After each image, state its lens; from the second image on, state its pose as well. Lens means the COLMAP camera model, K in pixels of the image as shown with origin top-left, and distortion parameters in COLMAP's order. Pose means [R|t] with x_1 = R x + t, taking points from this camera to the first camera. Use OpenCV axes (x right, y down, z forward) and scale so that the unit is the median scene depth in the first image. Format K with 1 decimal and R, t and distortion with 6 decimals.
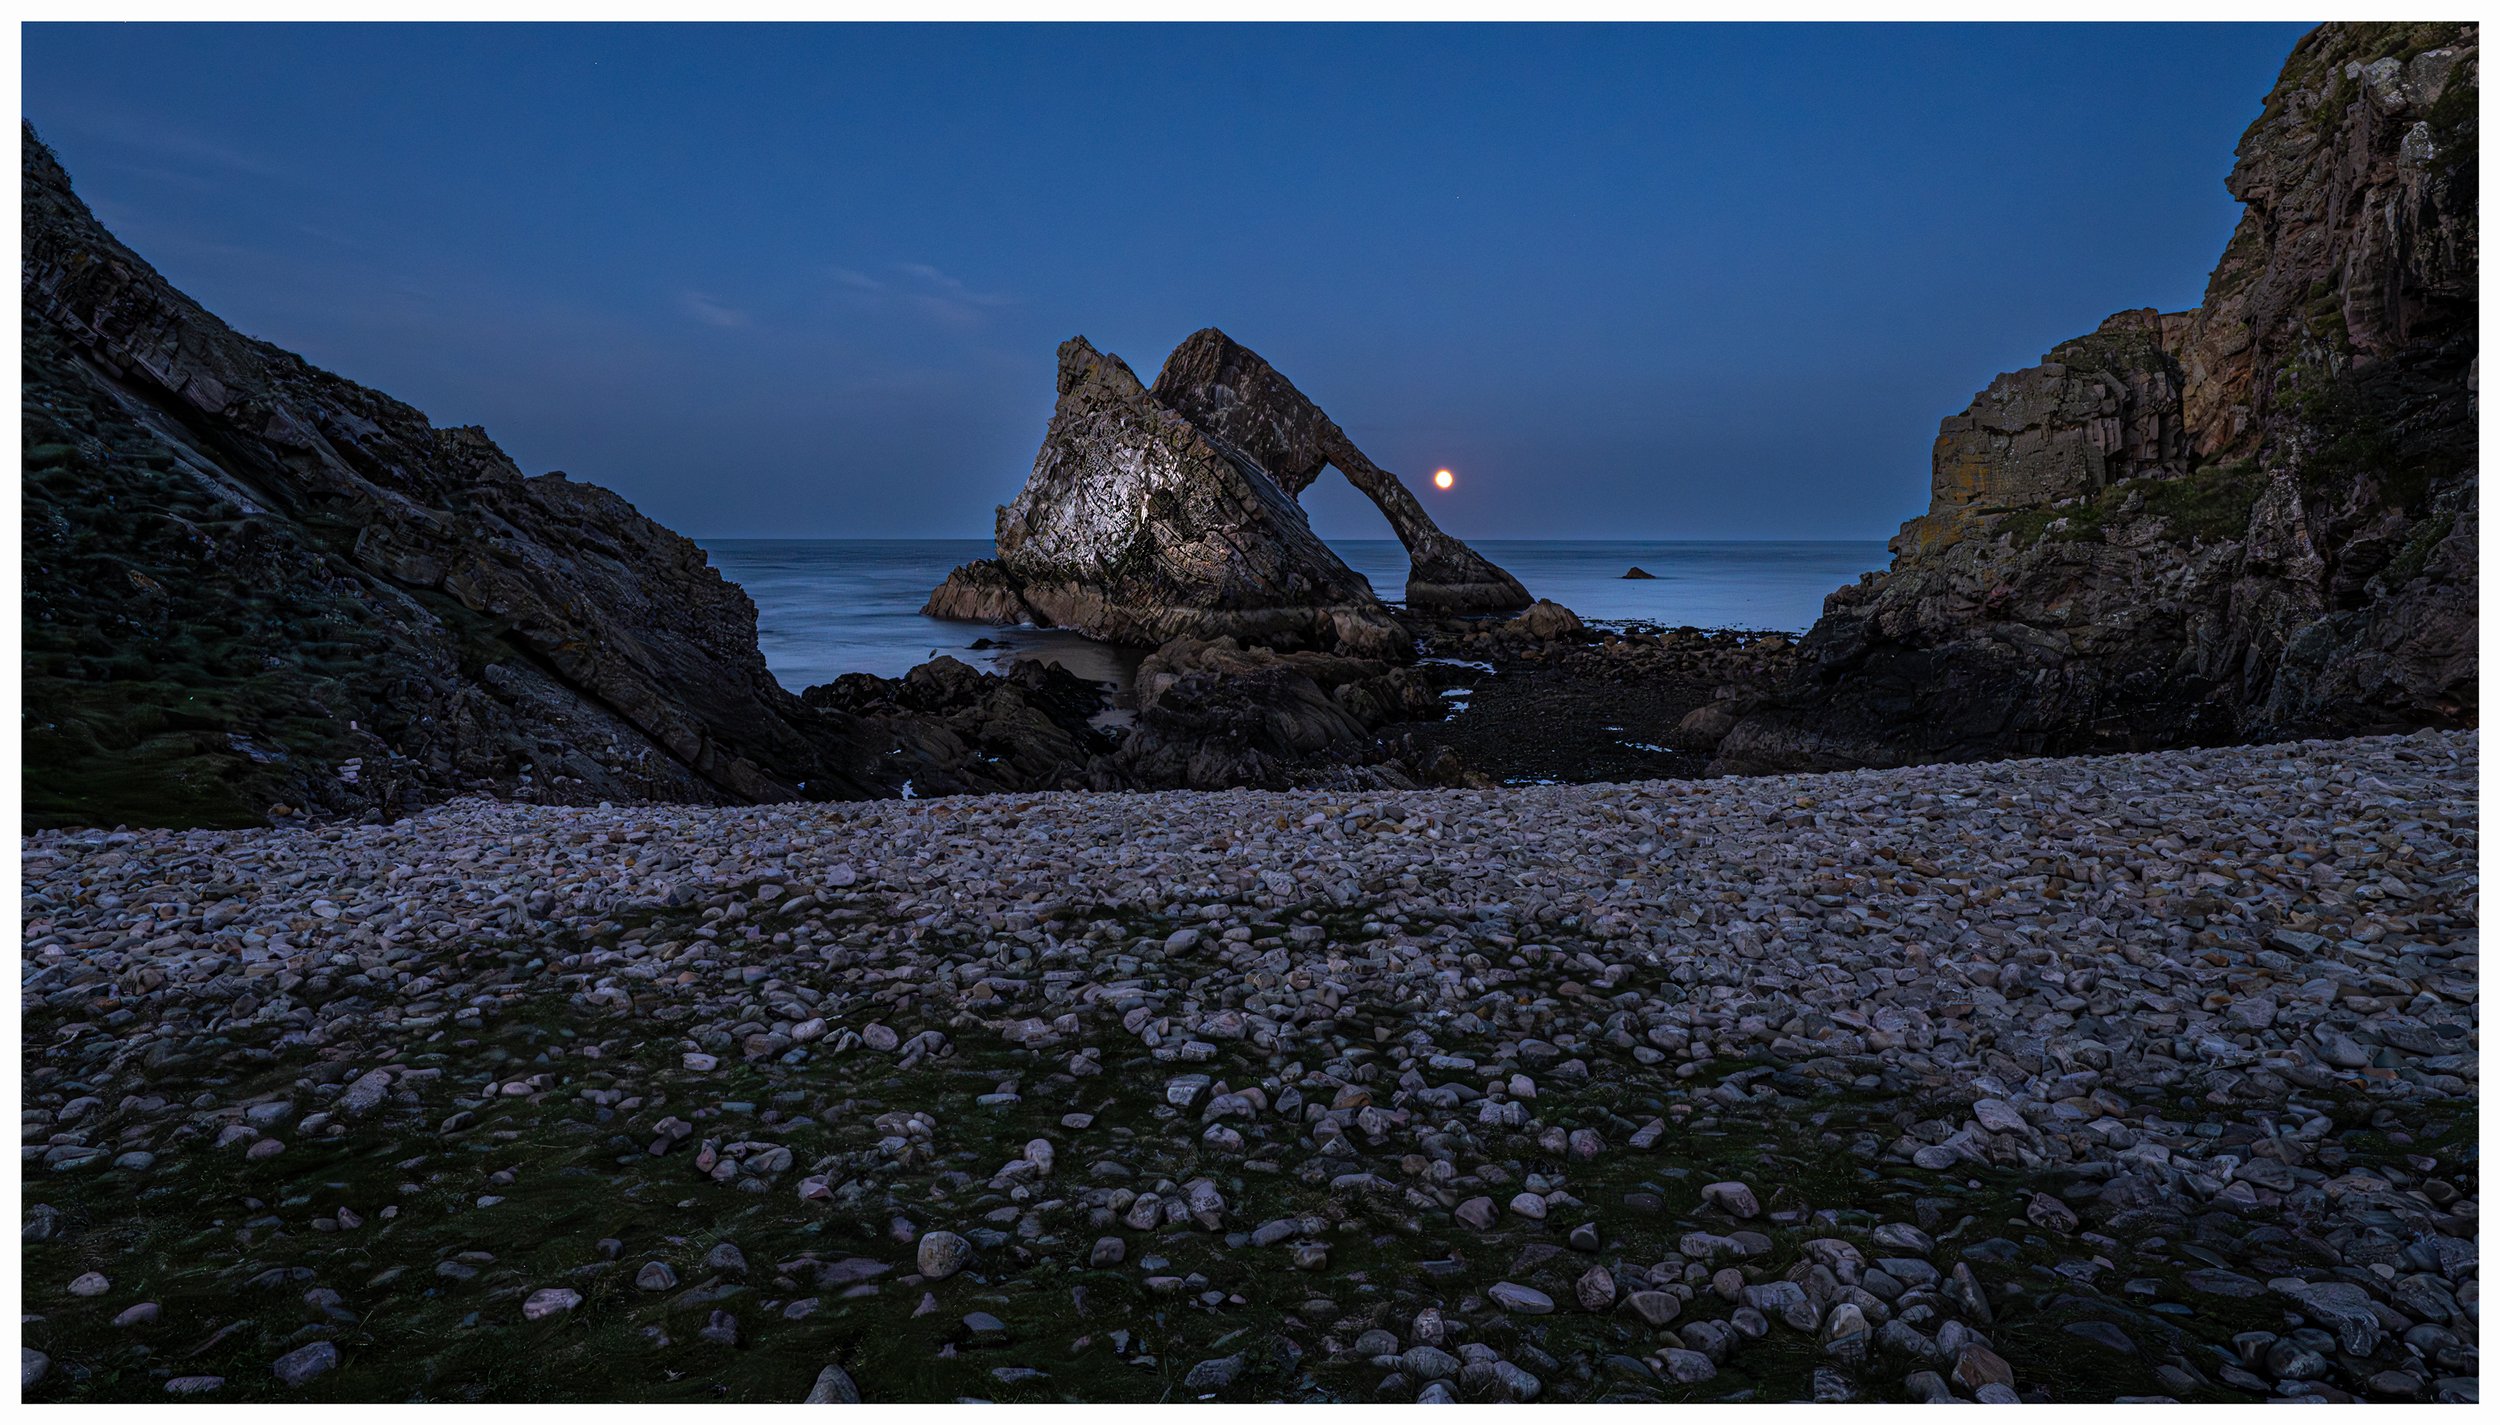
lens RADIAL K [[1634.1, 0, 1225.9], [0, 1634.1, 473.0], [0, 0, 1]] dist [0.001019, 0.000681]
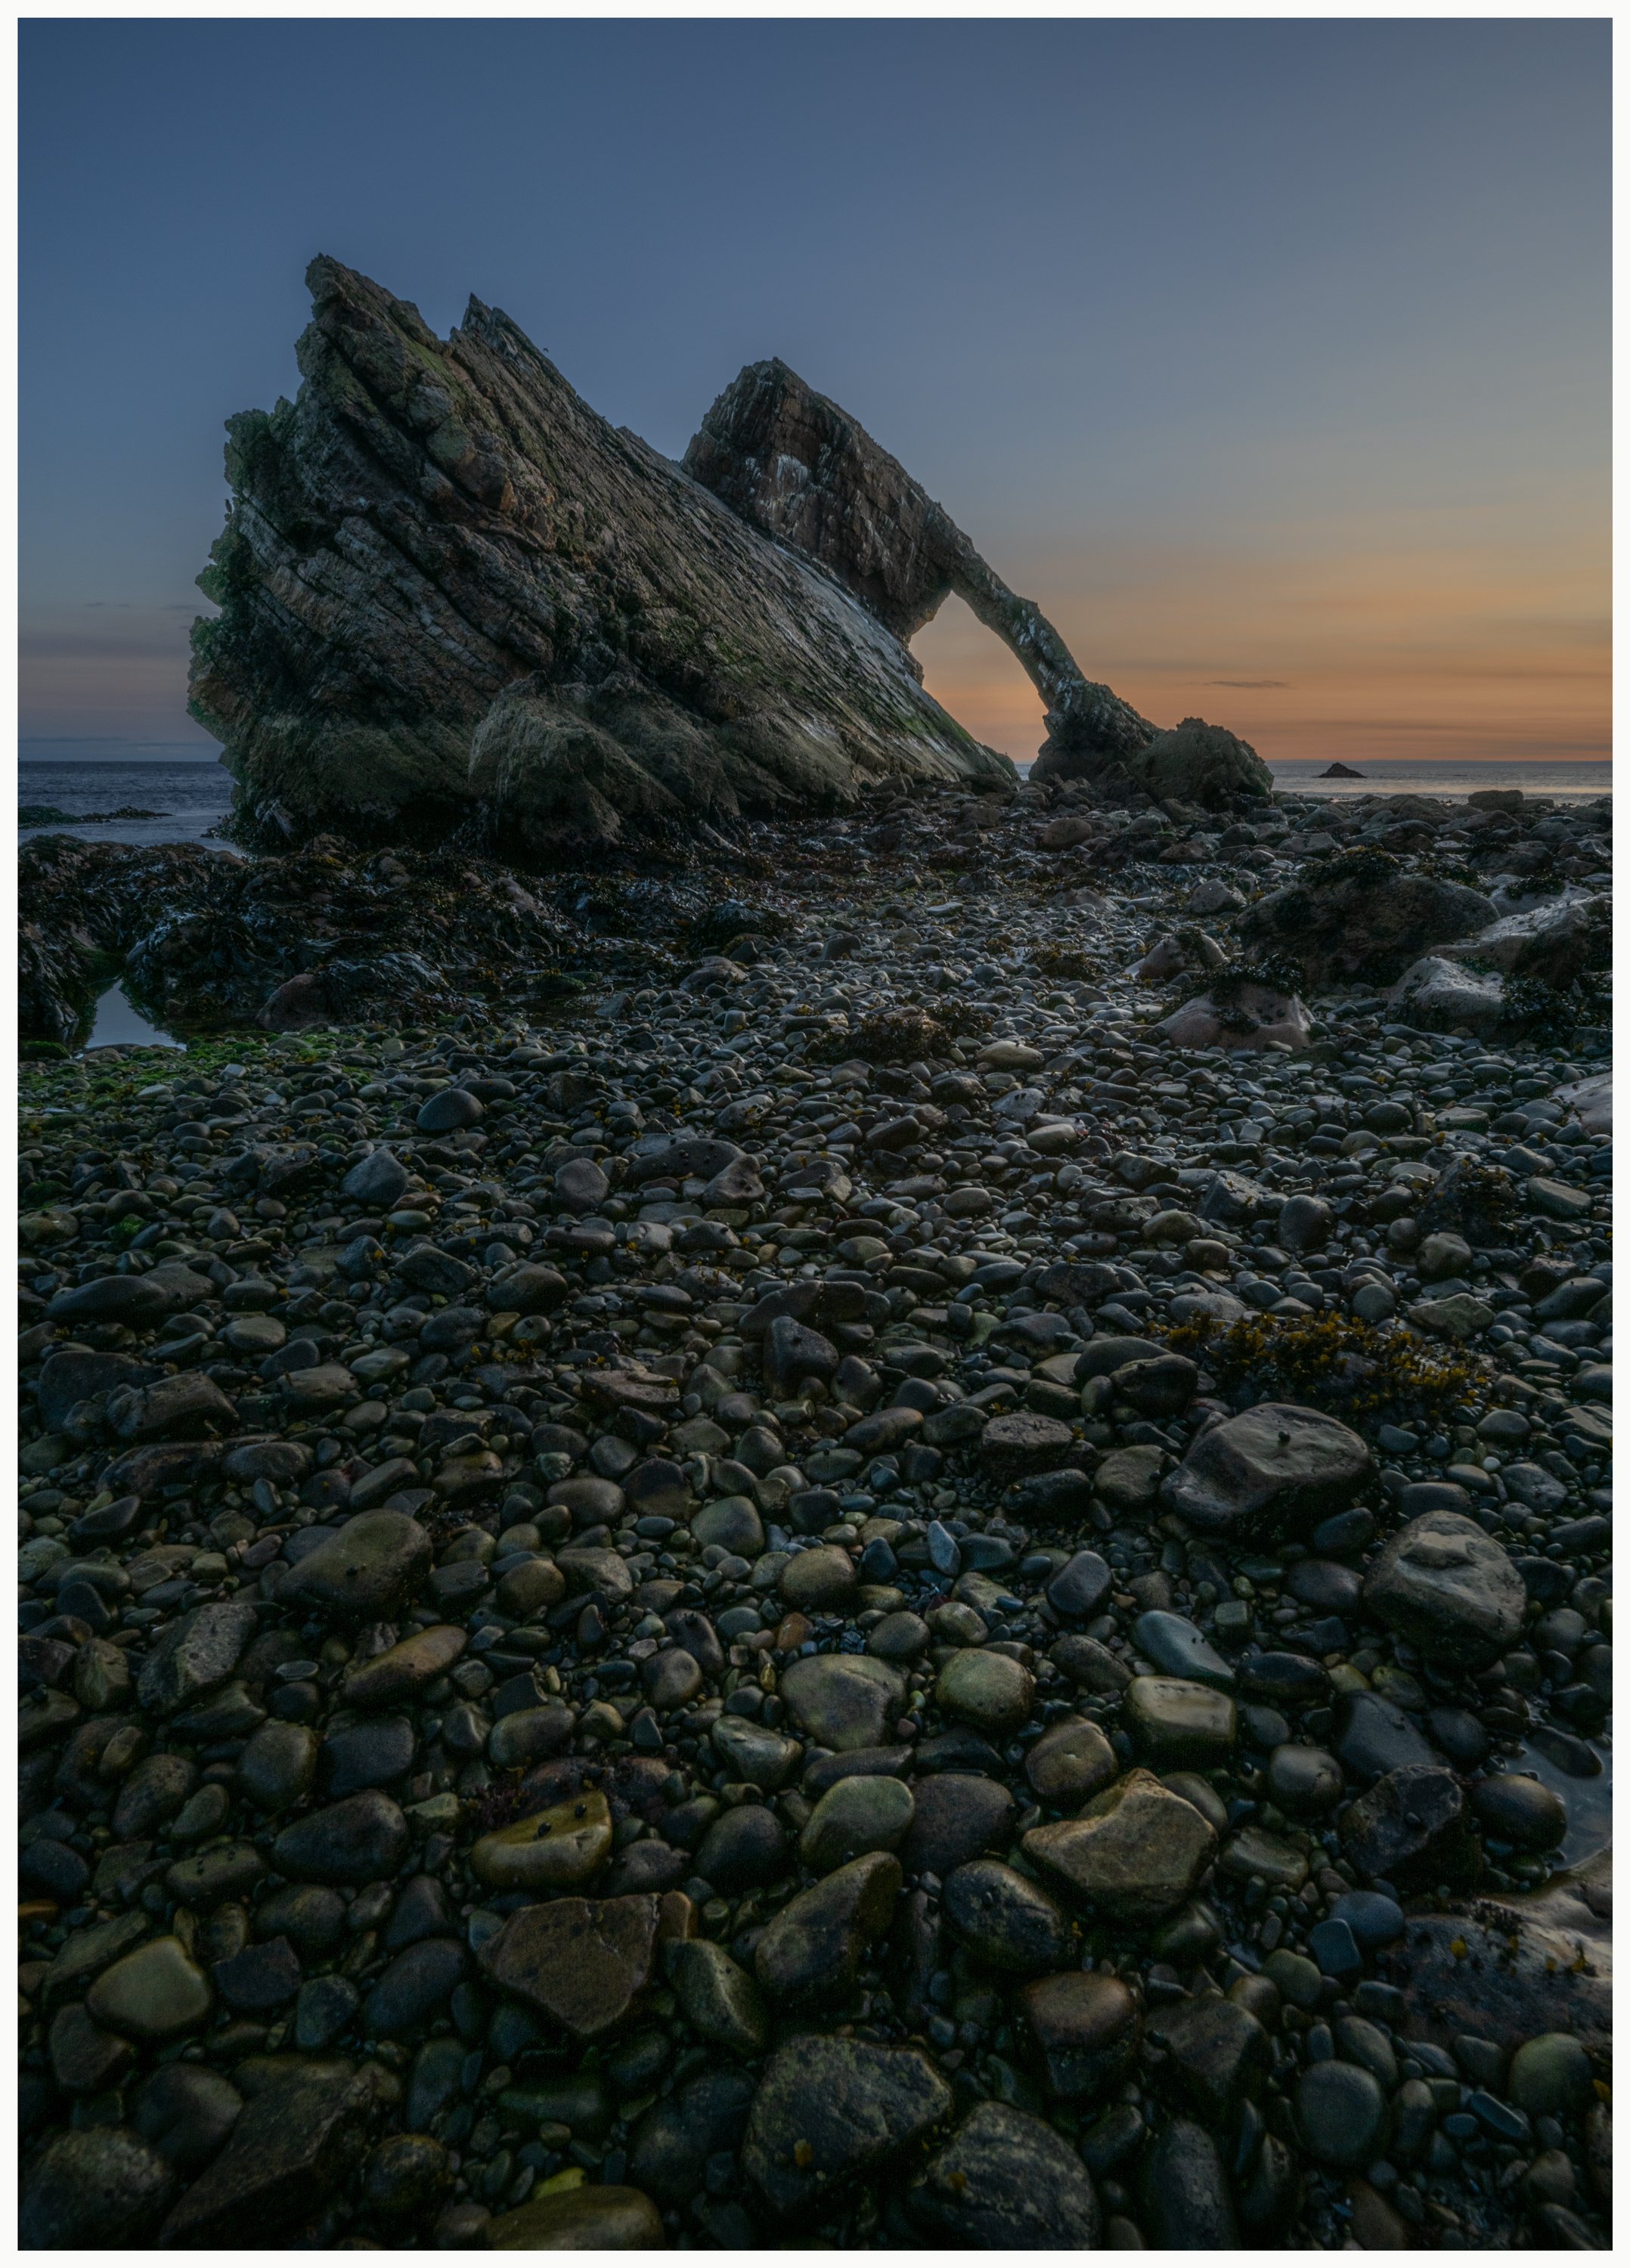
lens RADIAL K [[1218.0, 0, 809.6], [0, 1218.0, 1211.3], [0, 0, 1]] dist [-0.000627, 0.000604]
pose [[0.991264, 0.047853, -0.122908, 0.117962], [0.002910, 0.923702, 0.383100, 0.062633], [0.131863, -0.380111, 0.915493, 0.532951]]
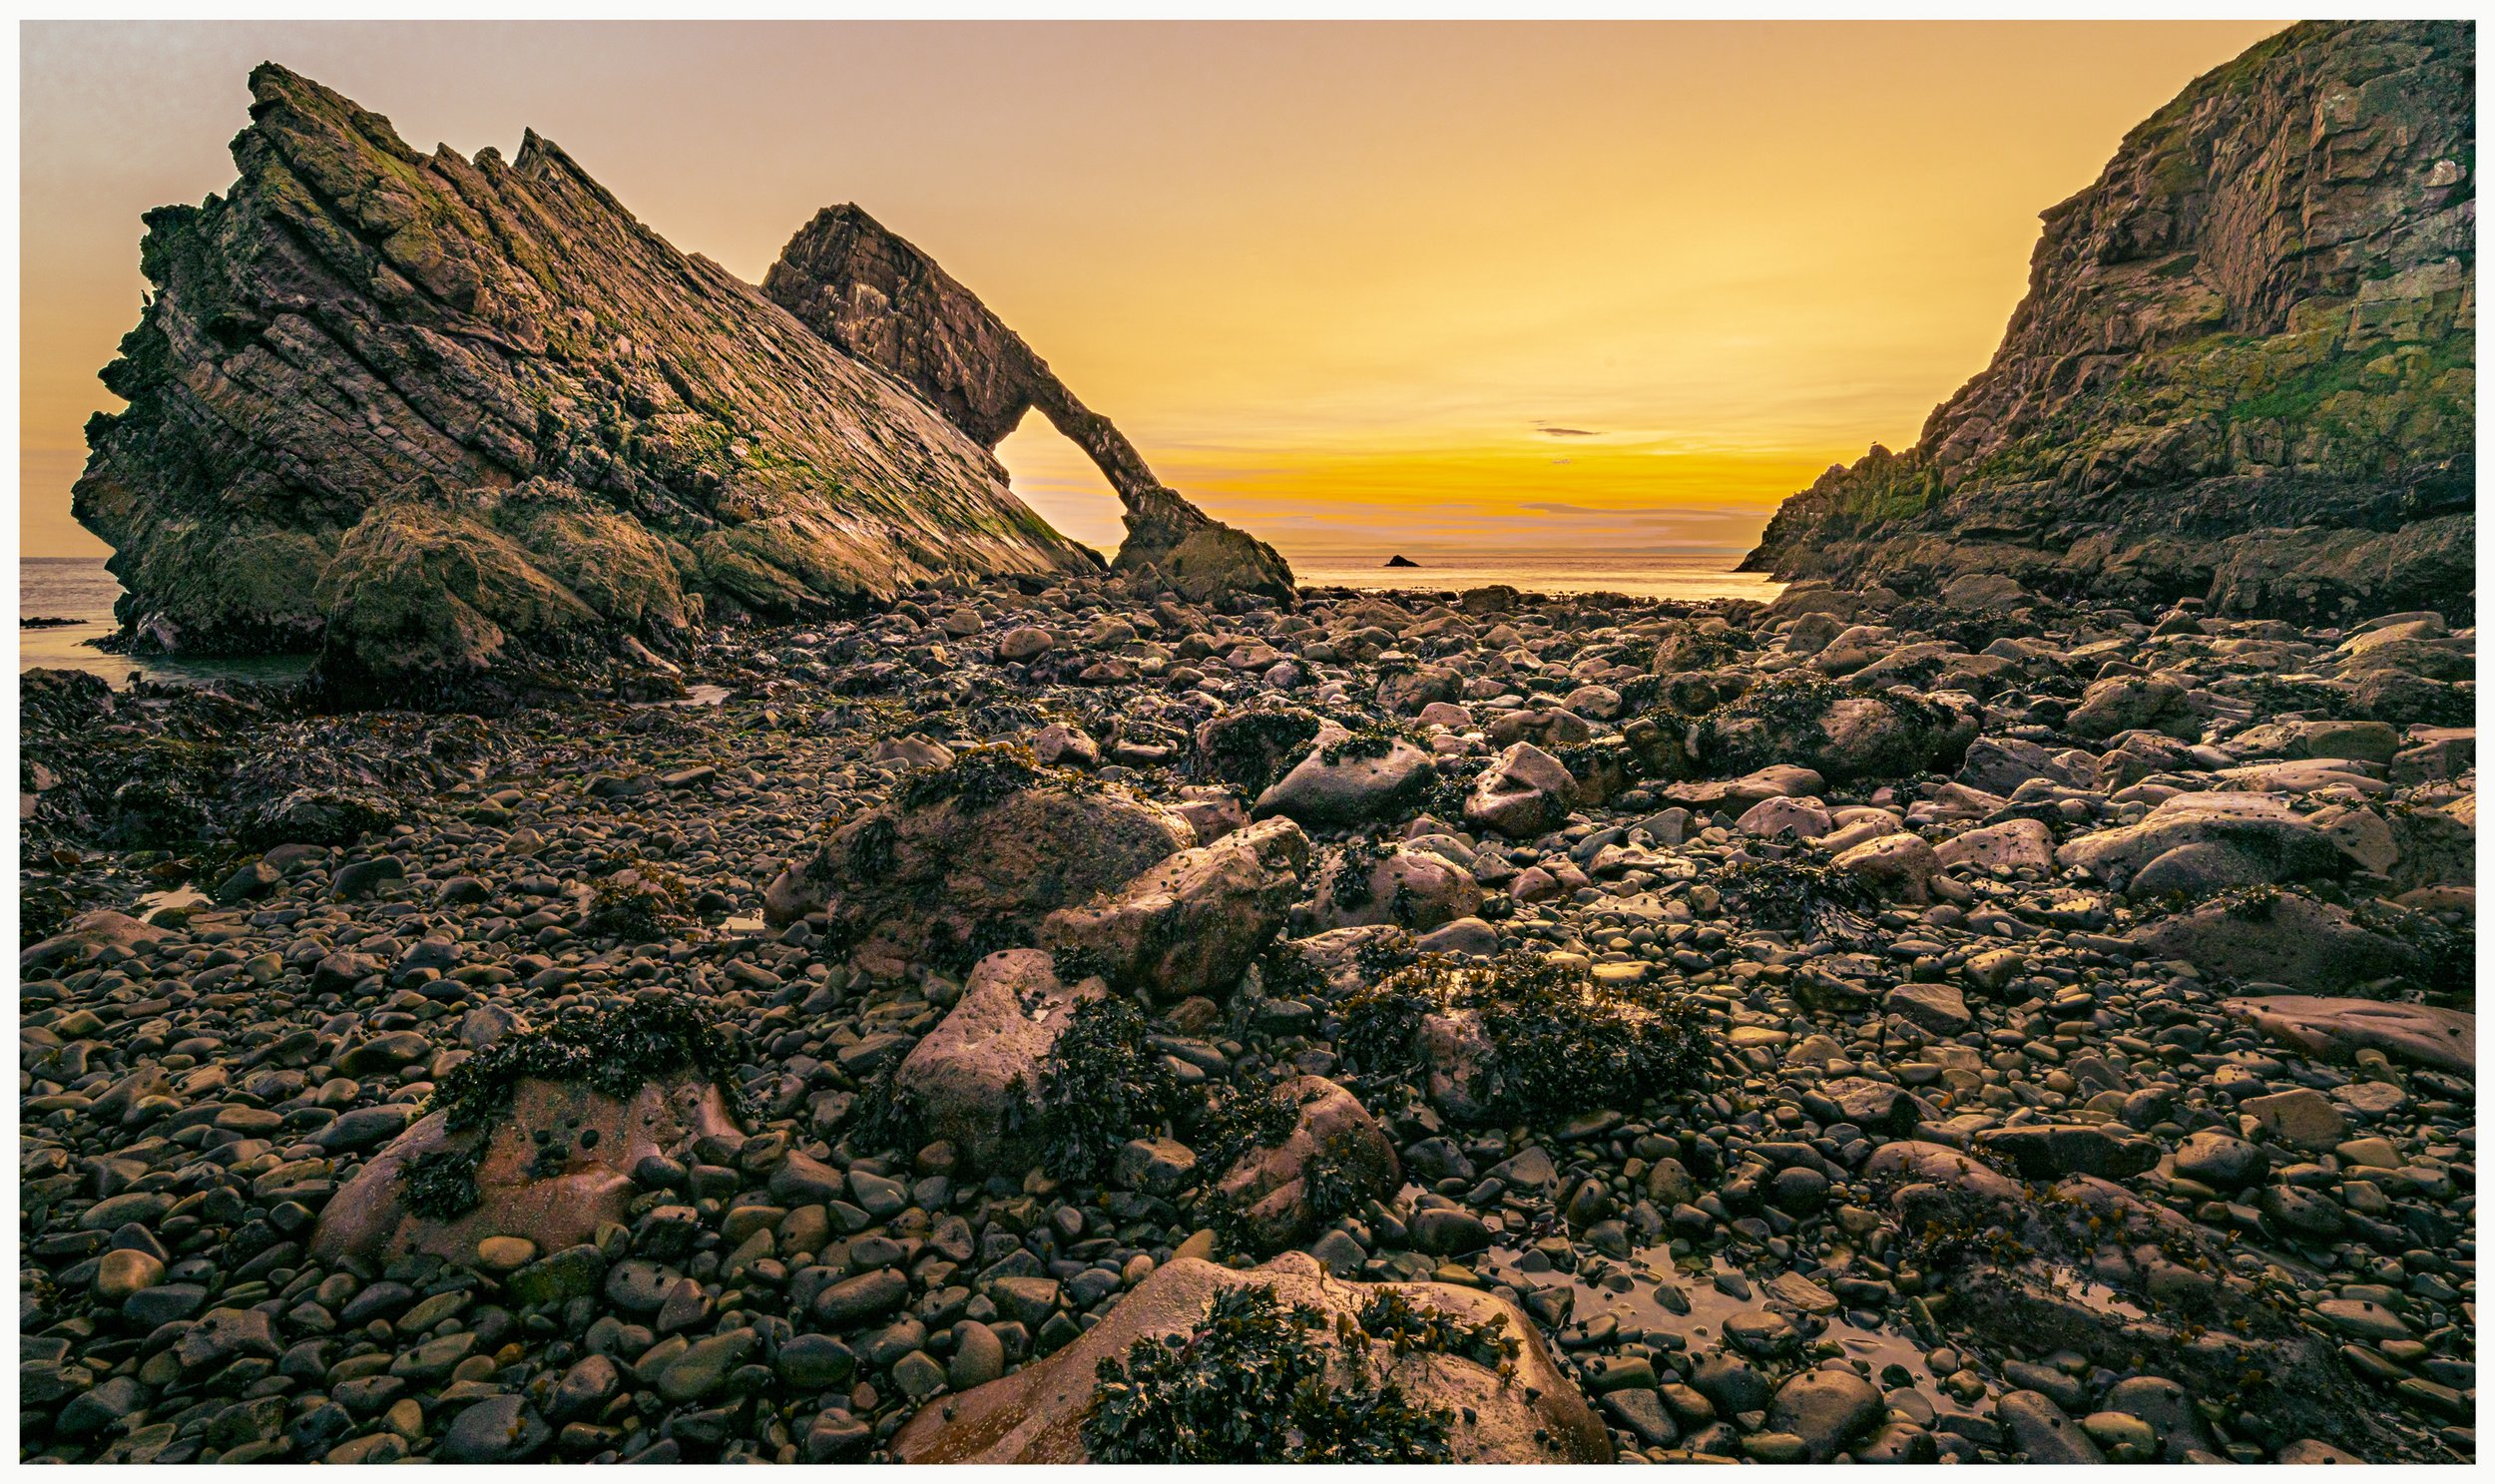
lens RADIAL K [[1197.5, 0, 1182.4], [0, 1197.5, 735.1], [0, 0, 1]] dist [-0.002684, 0.000433]
pose [[0.997468, -0.011740, 0.070146, 0.137177], [-0.001678, 0.982123, 0.188235, 0.061626], [-0.071102, -0.187876, 0.979616, 0.555928]]
